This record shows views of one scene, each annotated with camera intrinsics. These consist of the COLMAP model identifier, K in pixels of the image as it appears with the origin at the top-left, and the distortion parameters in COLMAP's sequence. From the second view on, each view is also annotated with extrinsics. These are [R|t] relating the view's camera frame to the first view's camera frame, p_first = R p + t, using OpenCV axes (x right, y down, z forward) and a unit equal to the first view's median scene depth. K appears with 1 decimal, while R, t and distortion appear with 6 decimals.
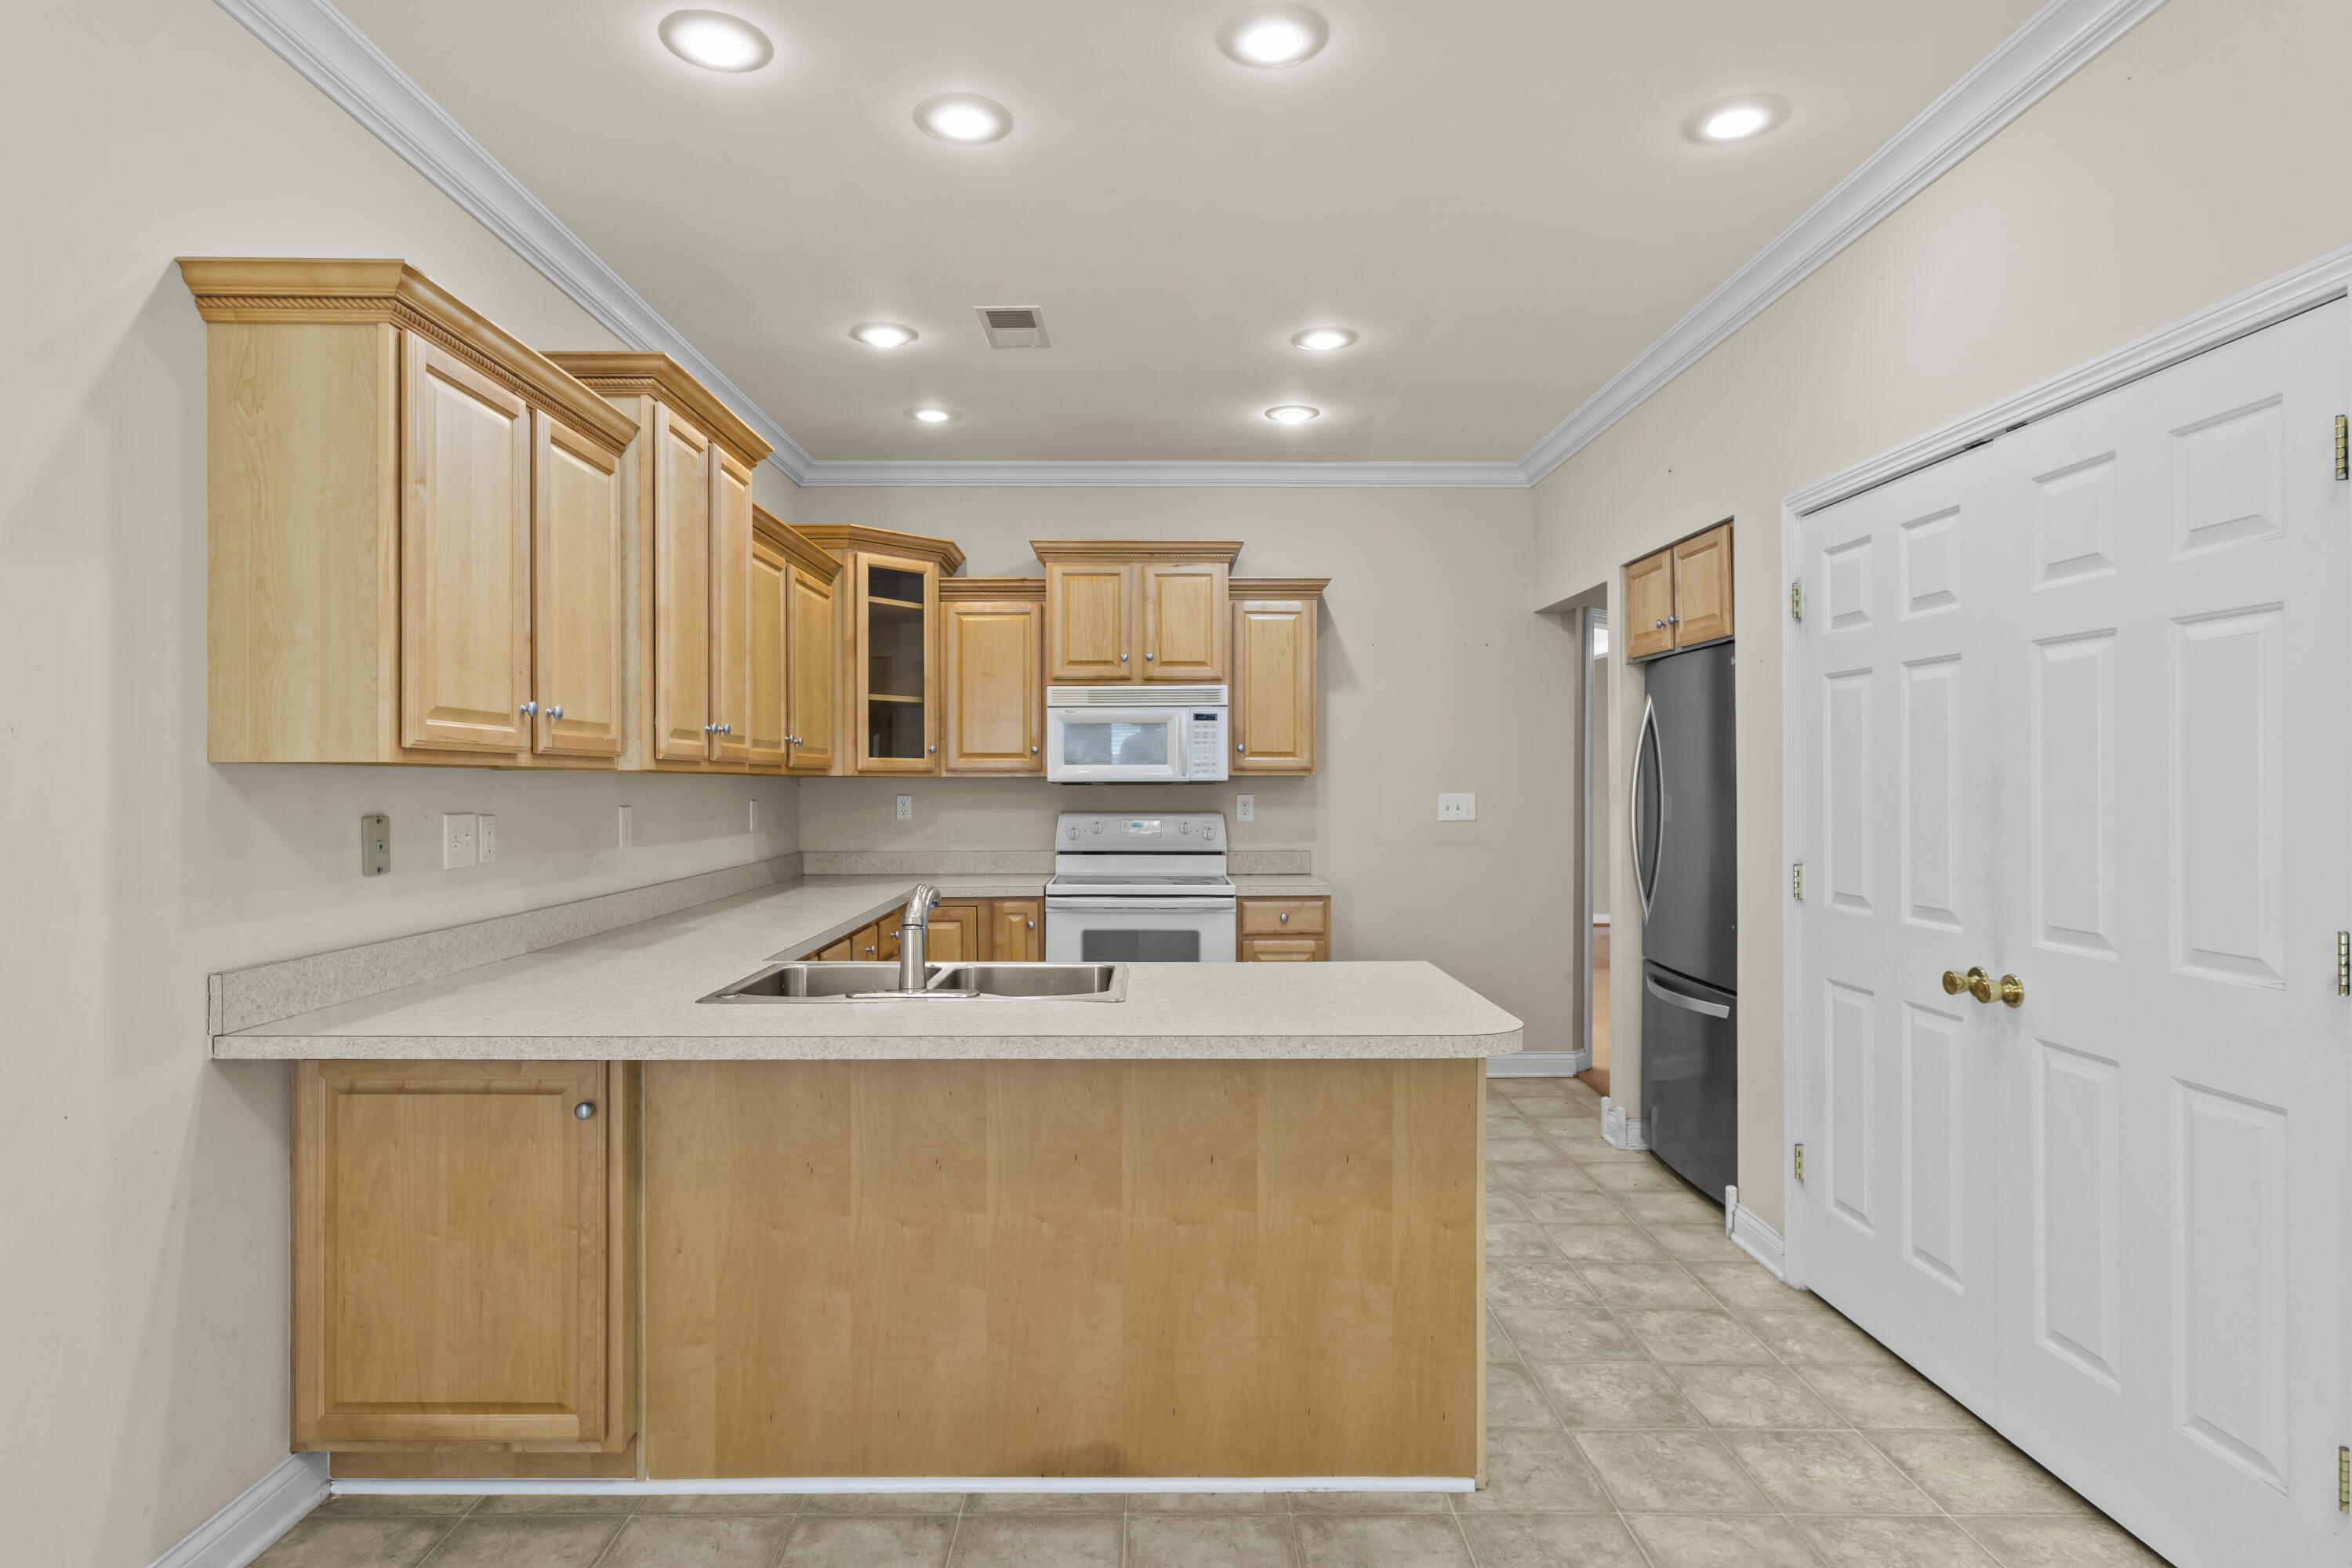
lens RADIAL K [[1295.4, 0, 1173.3], [0, 1295.4, 781.4], [0, 0, 1]] dist [0.004719, 0.000626]
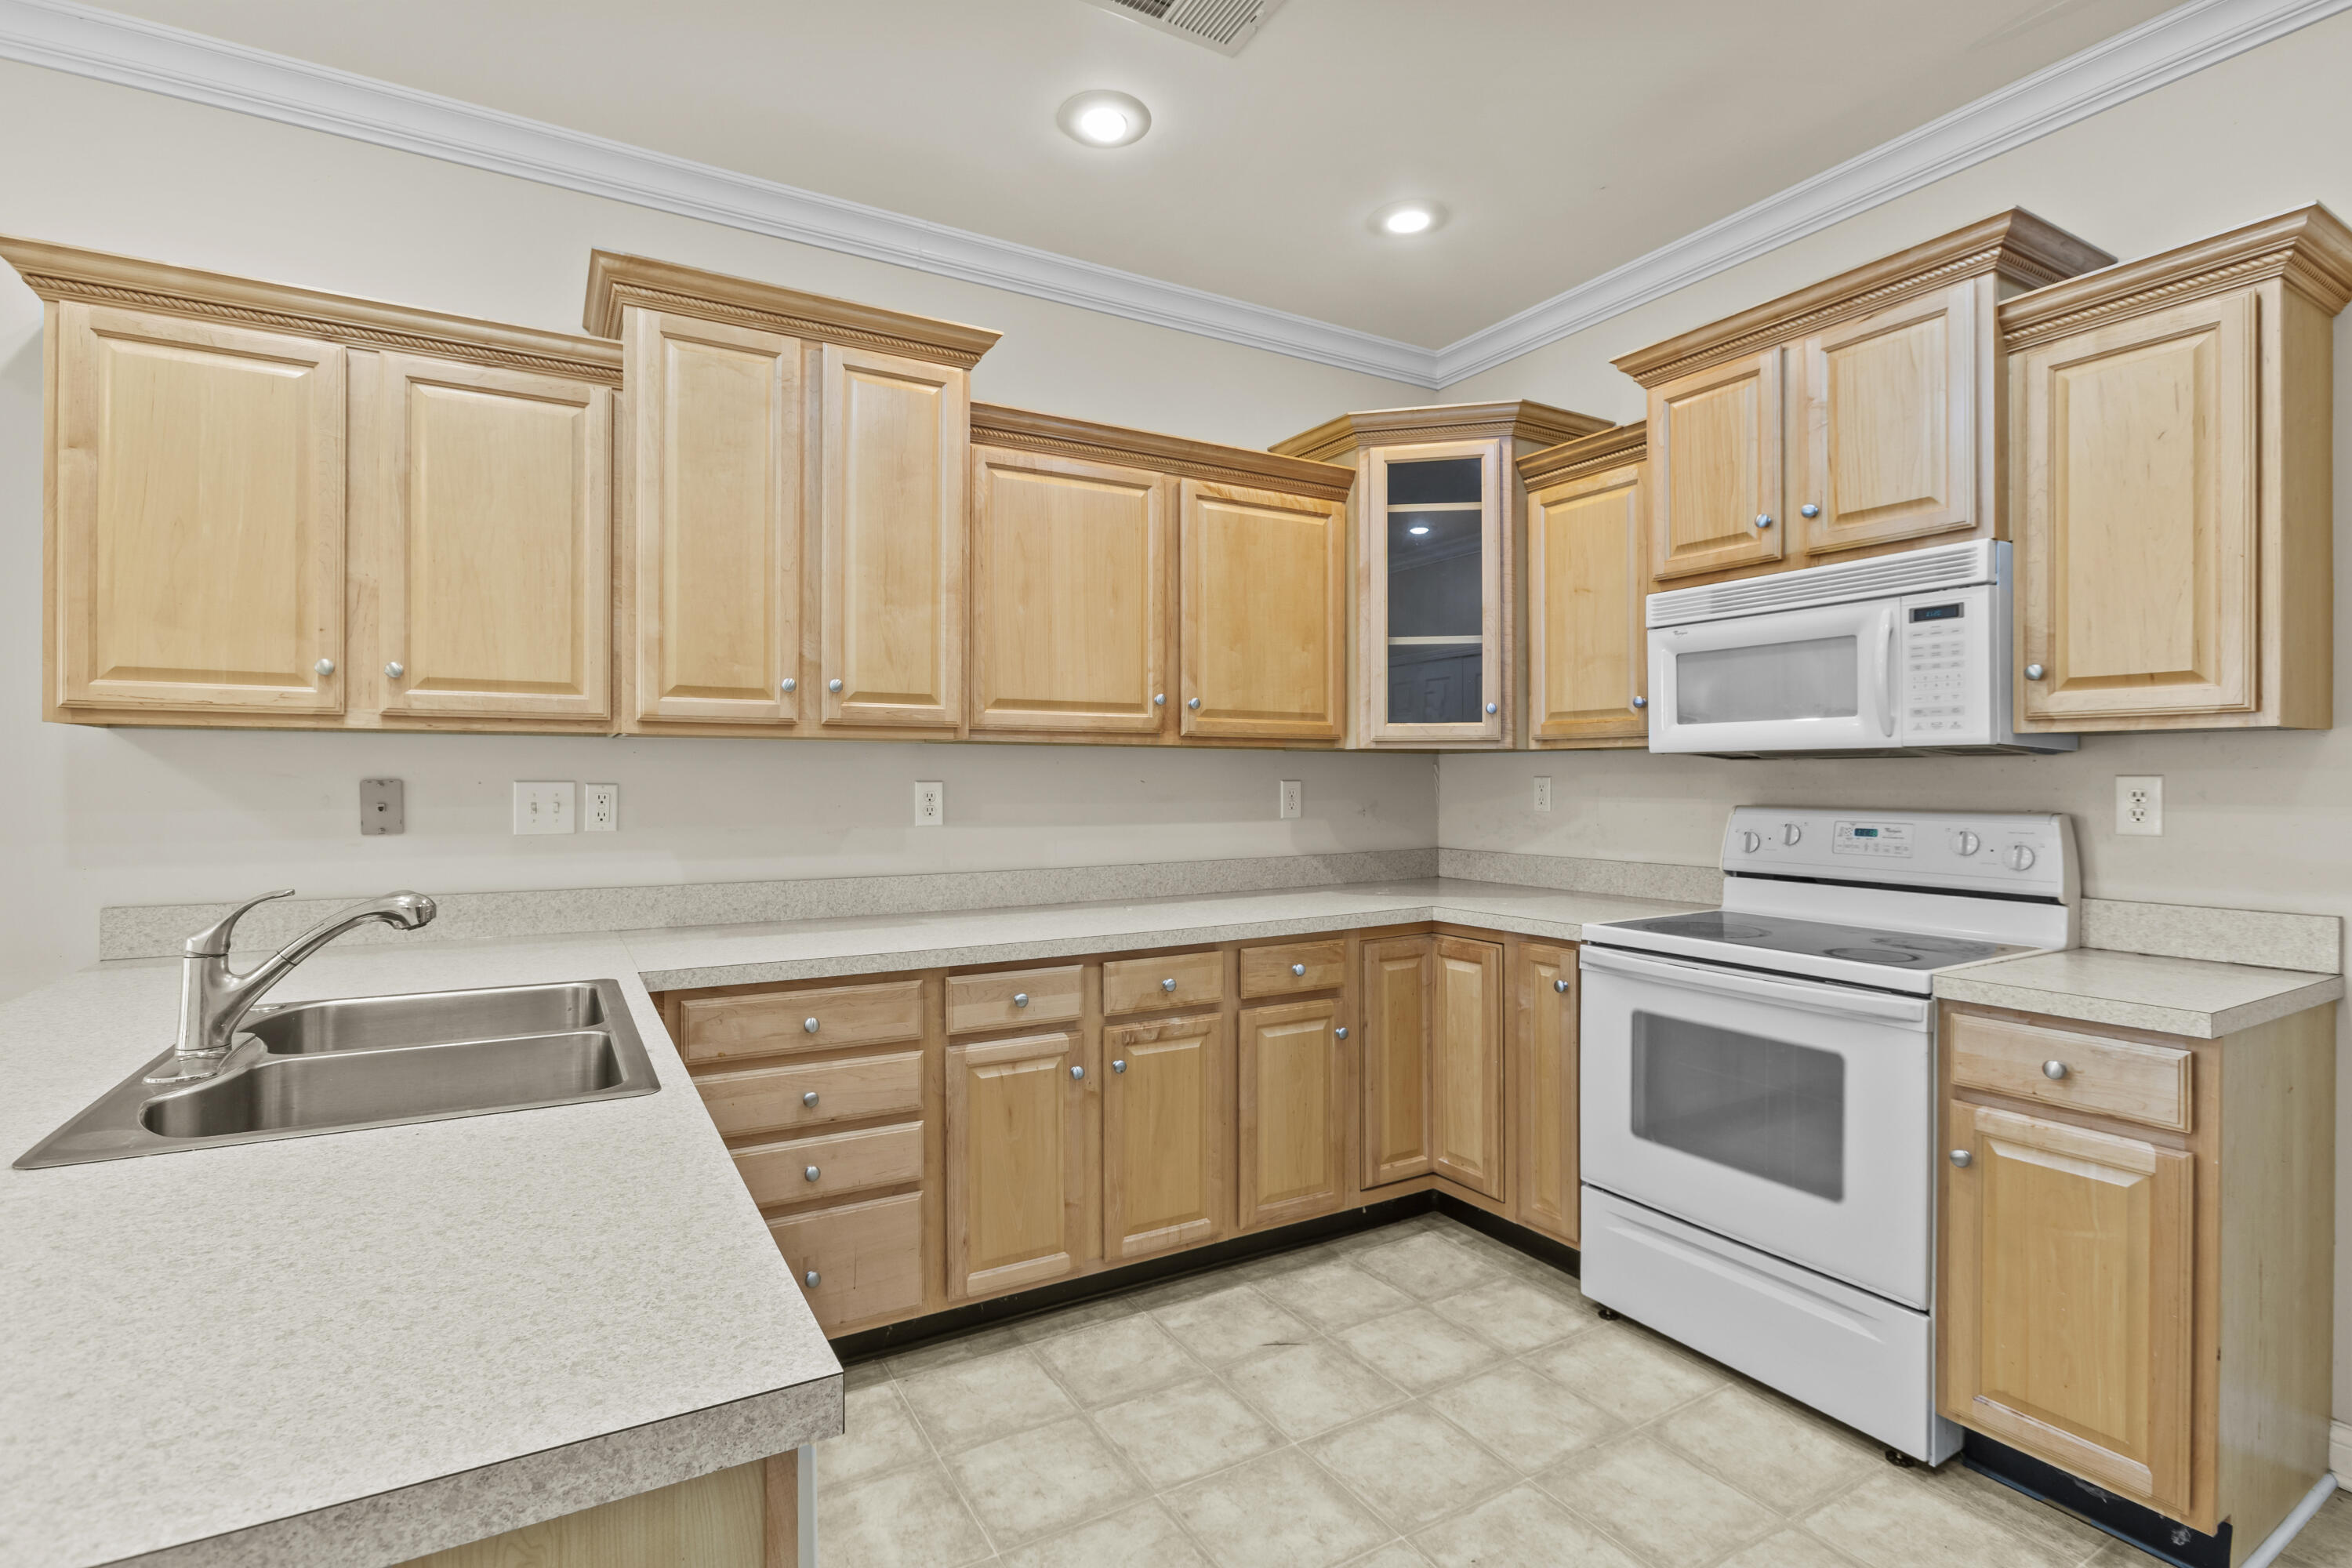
lens RADIAL K [[1117.3, 0, 1182.7], [0, 1117.3, 777.4], [0, 0, 1]] dist [-0.005150, -0.000170]
pose [[0.483431, 0.001296, -0.875382, 0.252872], [-0.001501, 0.999999, 0.000652, 0.011425], [0.875381, 0.000999, 0.483432, 0.561179]]
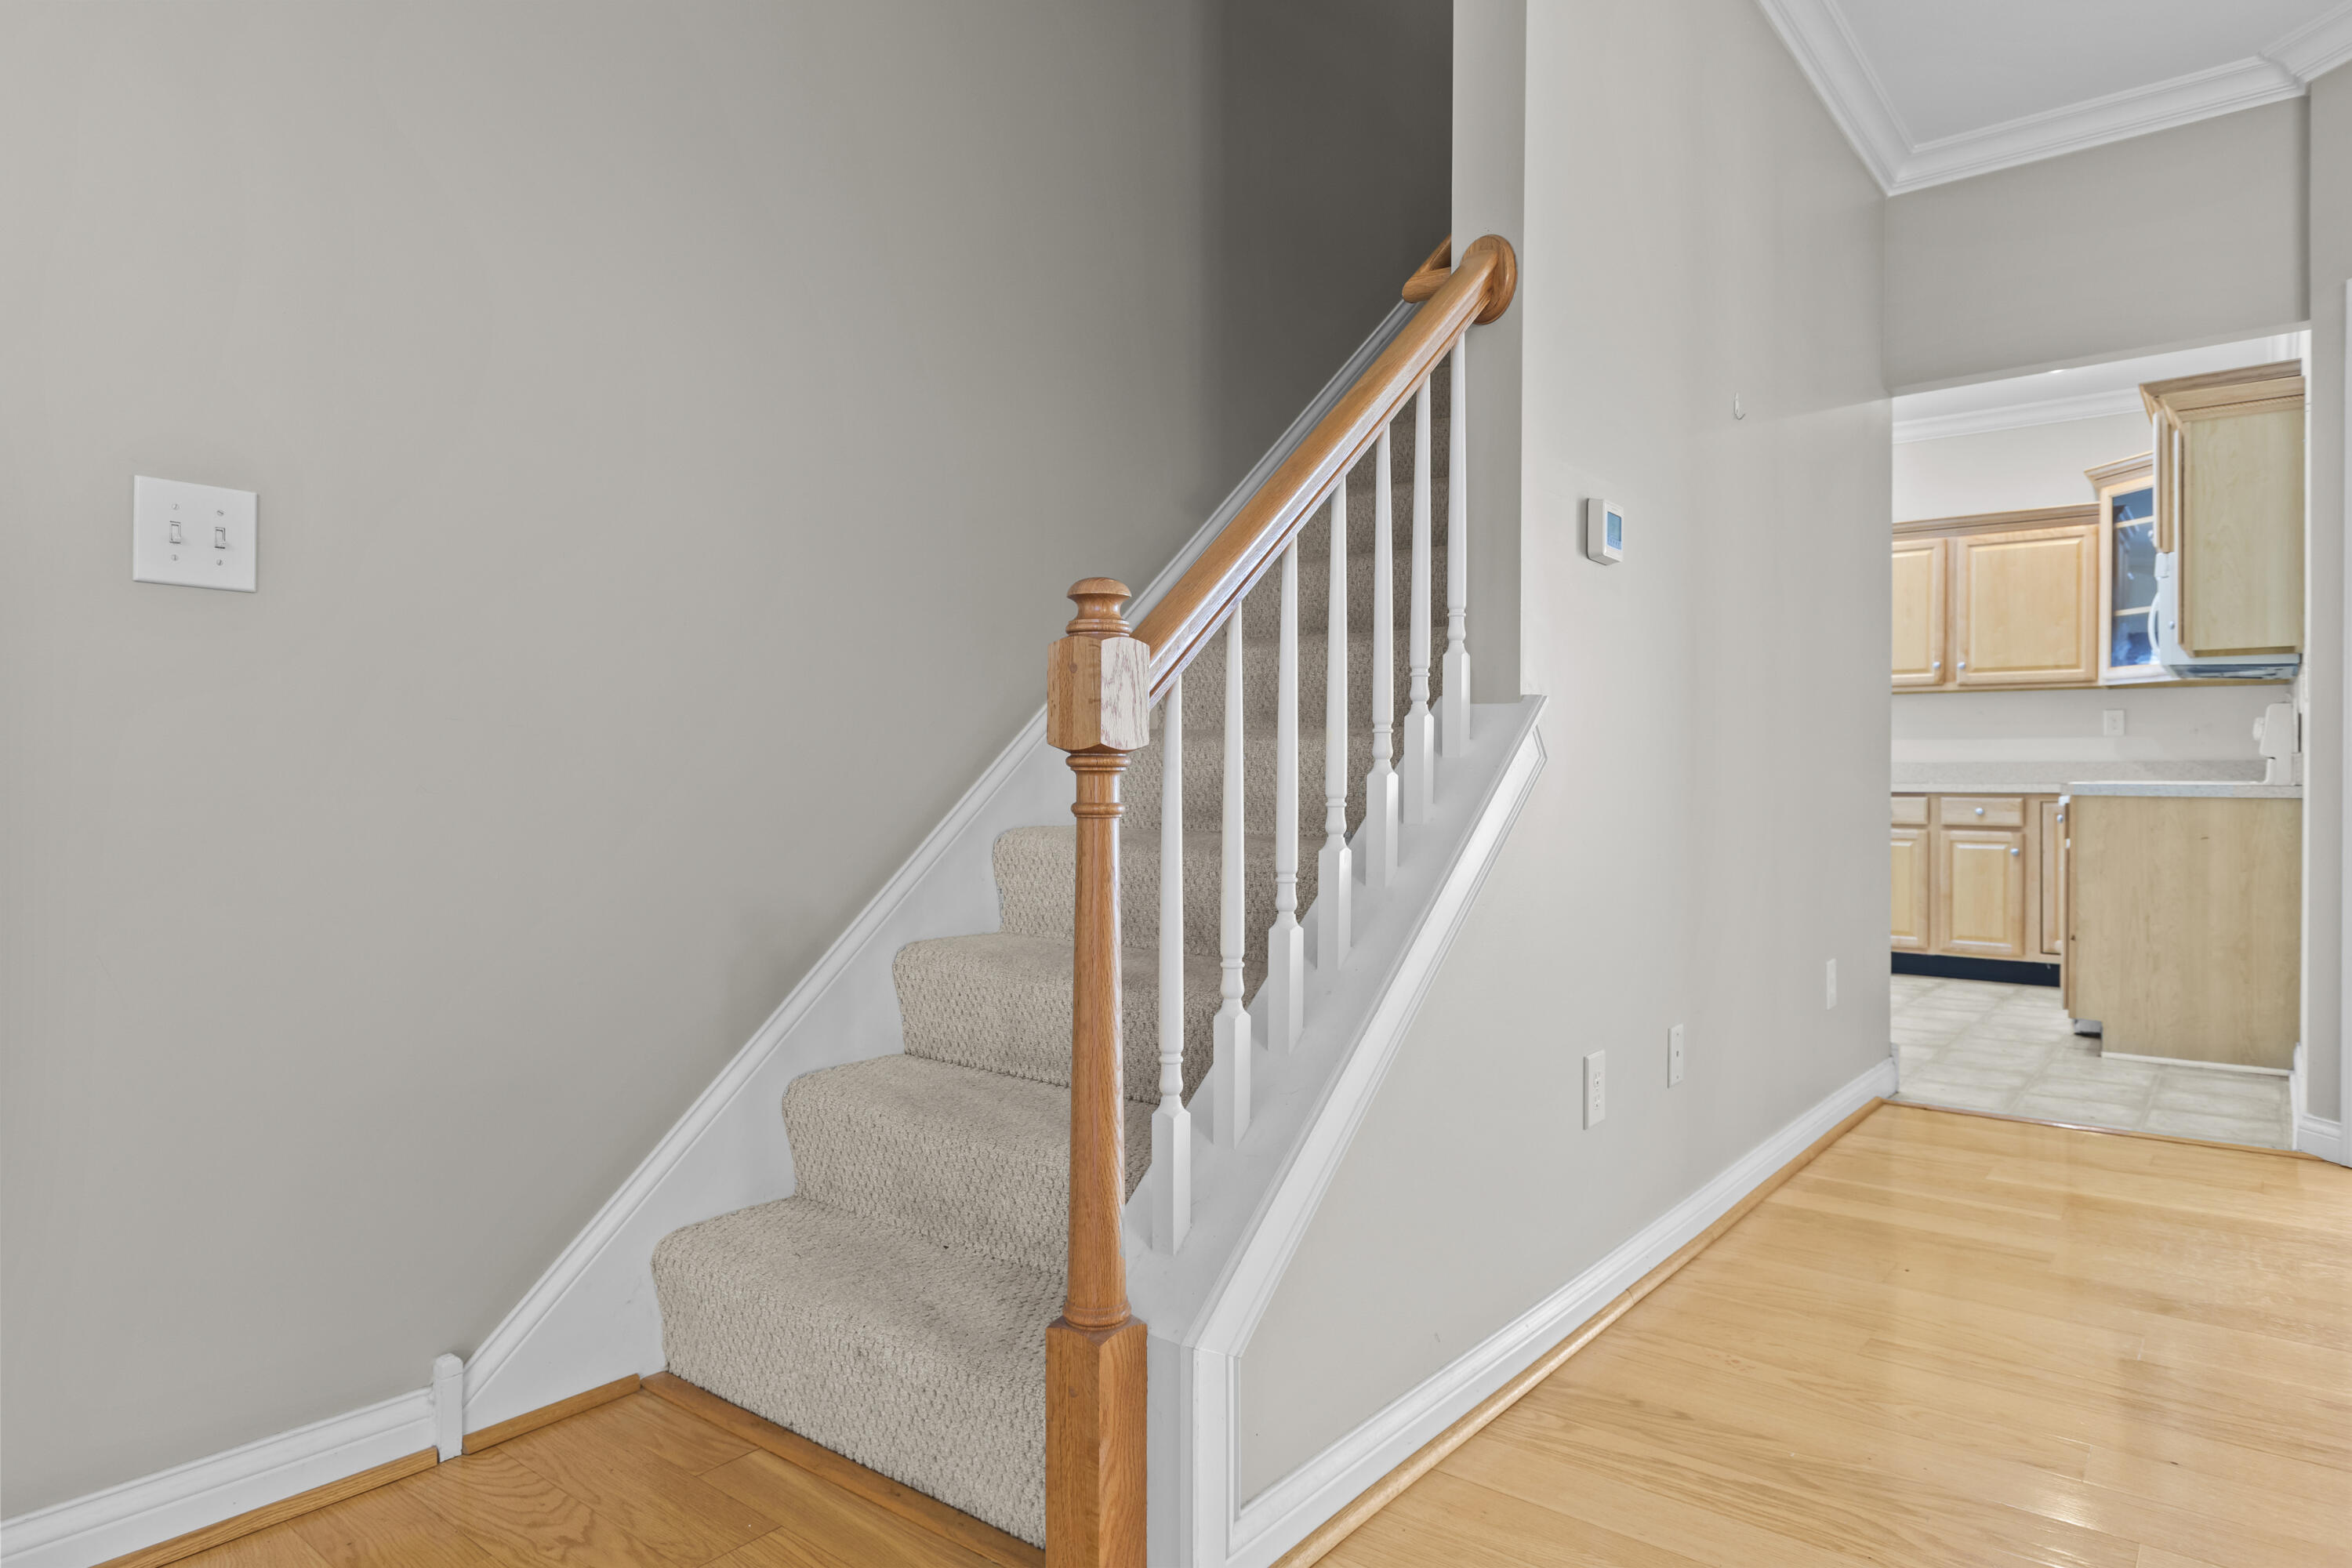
lens RADIAL K [[1457.2, 0, 1176.6], [0, 1457.2, 783.3], [0, 0, 1]] dist [-0.002474, -0.000516]
pose [[-0.628073, 0.013295, -0.778041, 1.210754], [-0.000075, 0.999853, 0.017146, 0.057118], [0.778155, 0.010828, -0.627980, 1.112712]]
